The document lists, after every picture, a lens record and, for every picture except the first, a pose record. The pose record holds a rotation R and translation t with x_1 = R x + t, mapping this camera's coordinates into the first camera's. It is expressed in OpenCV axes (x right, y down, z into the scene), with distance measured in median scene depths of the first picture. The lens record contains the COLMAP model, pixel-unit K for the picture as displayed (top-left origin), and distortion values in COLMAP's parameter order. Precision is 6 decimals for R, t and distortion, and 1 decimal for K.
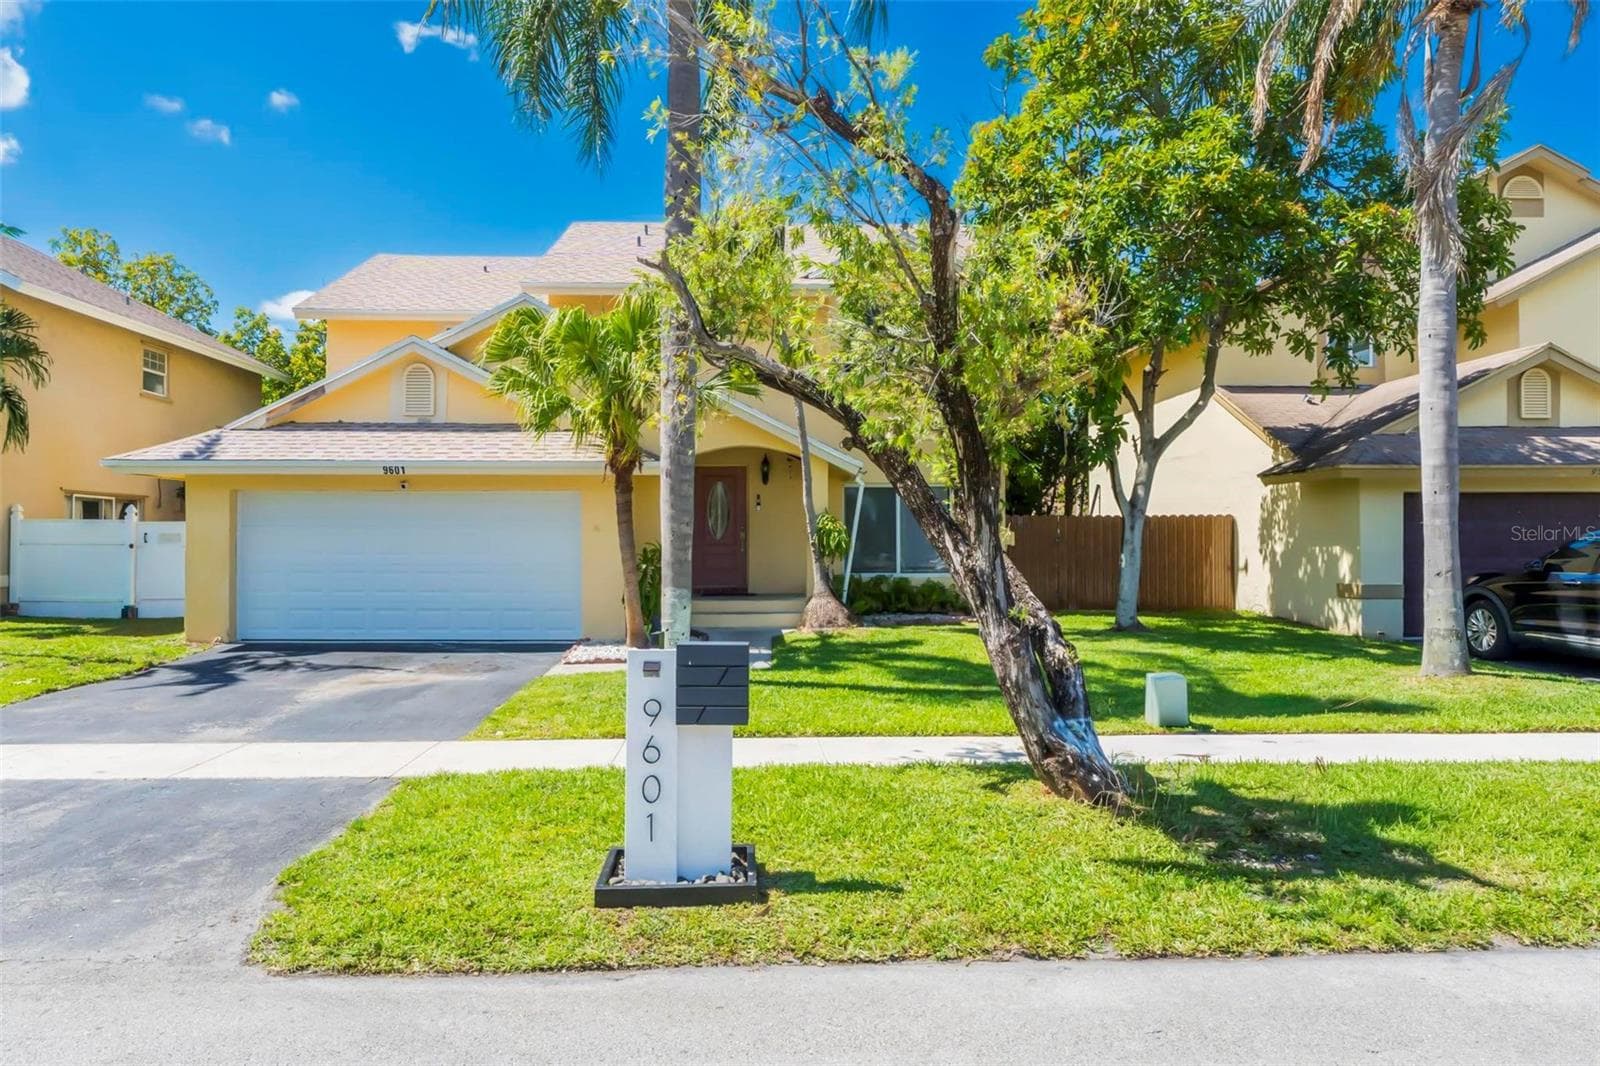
lens RADIAL K [[1034.8, 0, 774.2], [0, 1034.8, 532.3], [0, 0, 1]] dist [-0.009939, 0.003994]
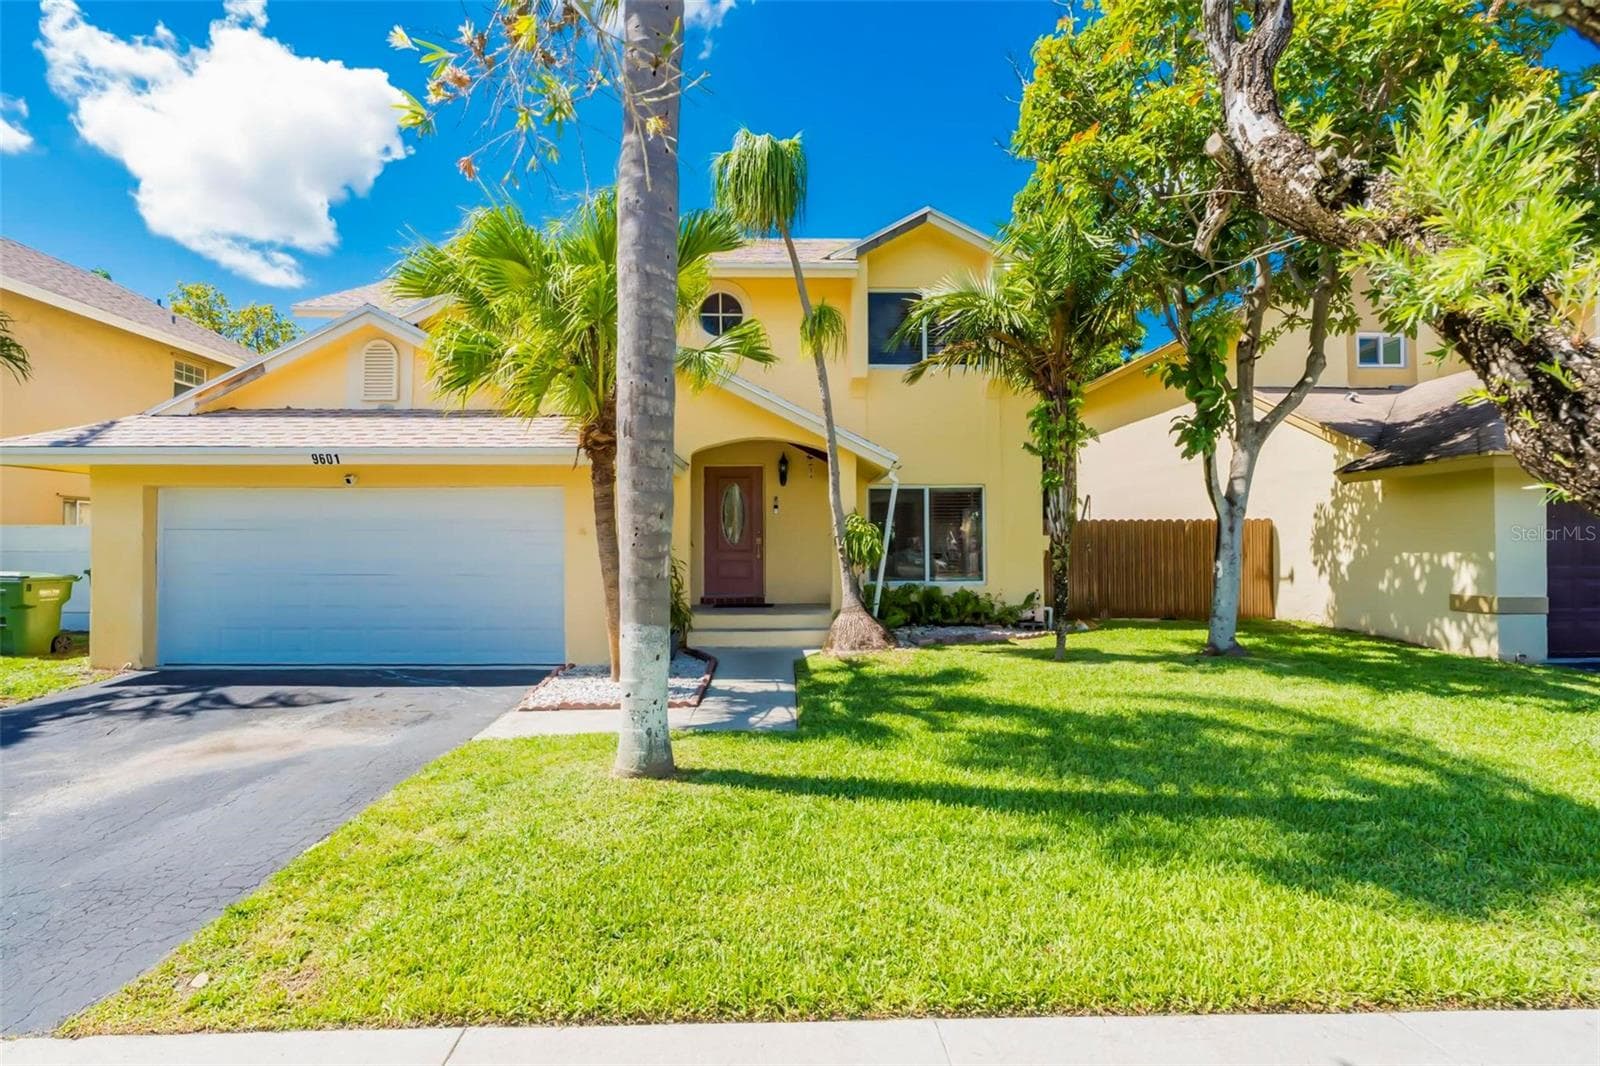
lens RADIAL K [[733.7, 0, 773.5], [0, 733.7, 538.3], [0, 0, 1]] dist [-0.005906, 0.000250]
pose [[0.999918, -0.001842, -0.012677, -0.010536], [0.001775, 0.999985, -0.005267, 0.005009], [0.012687, 0.005245, 0.999906, 0.406669]]
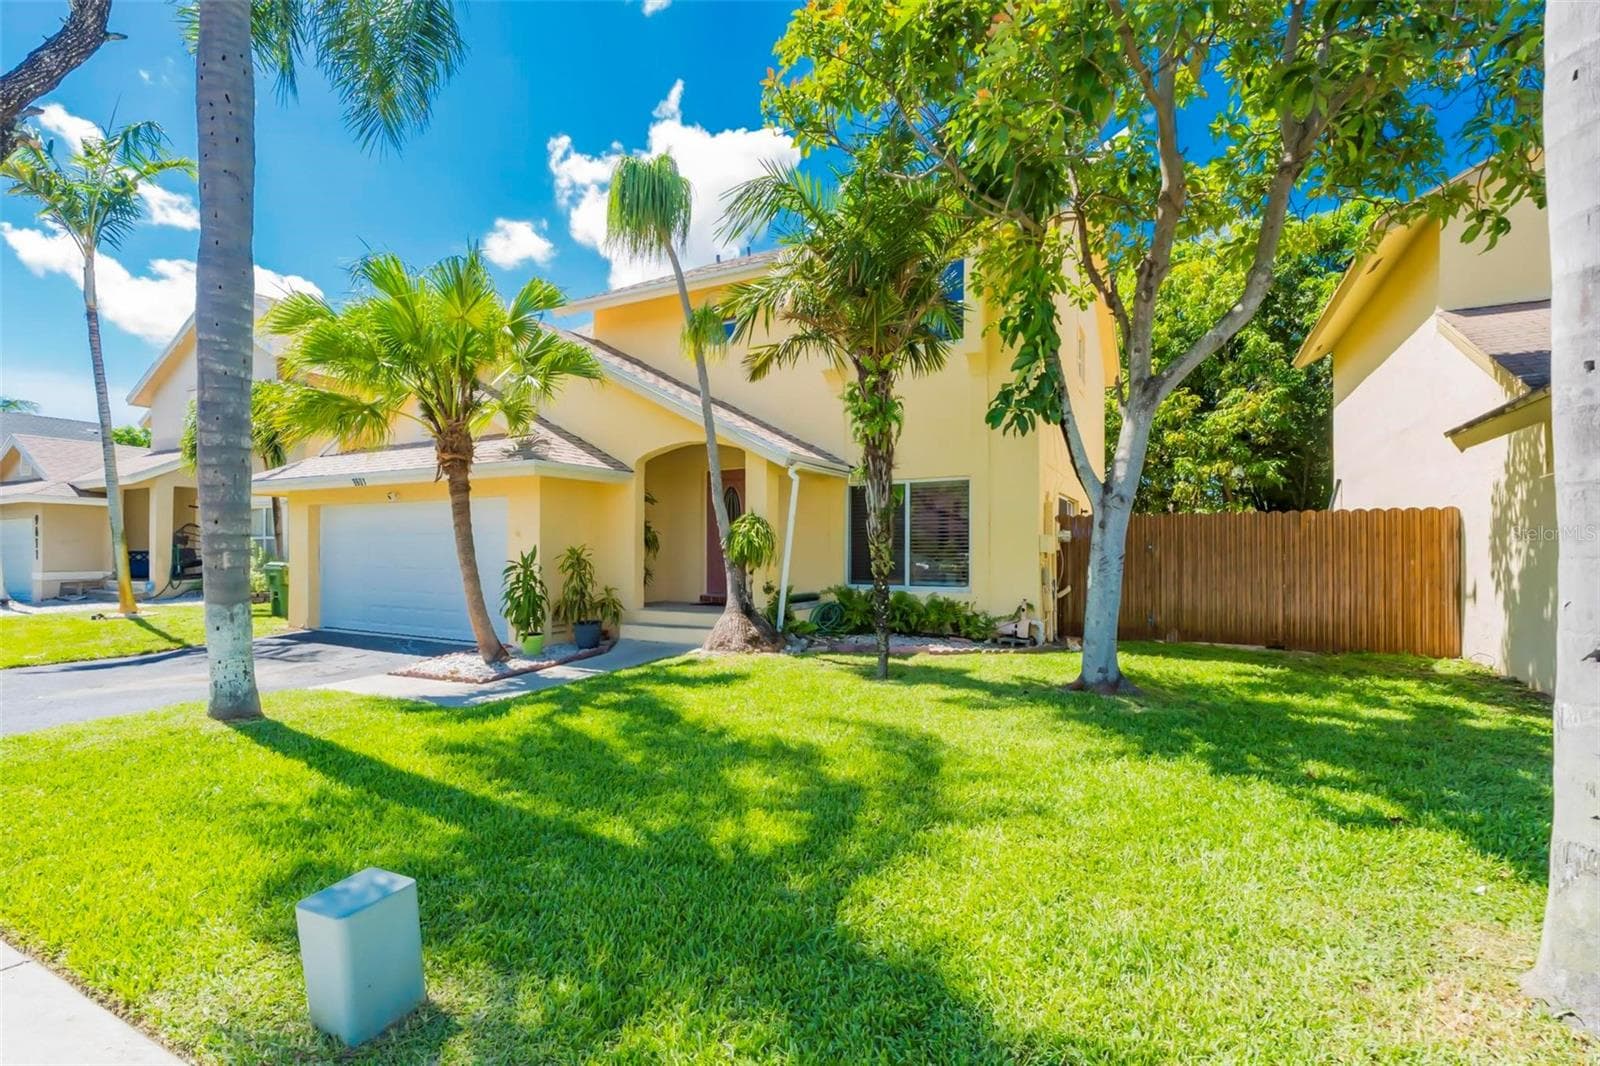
lens RADIAL K [[733.7, 0, 792.6], [0, 733.7, 558.3], [0, 0, 1]] dist [-0.005906, 0.000250]
pose [[0.867648, 0.007145, -0.497127, 0.395381], [0.001687, 0.999849, 0.017315, 0.007673], [0.497175, -0.015862, 0.867505, 0.518513]]
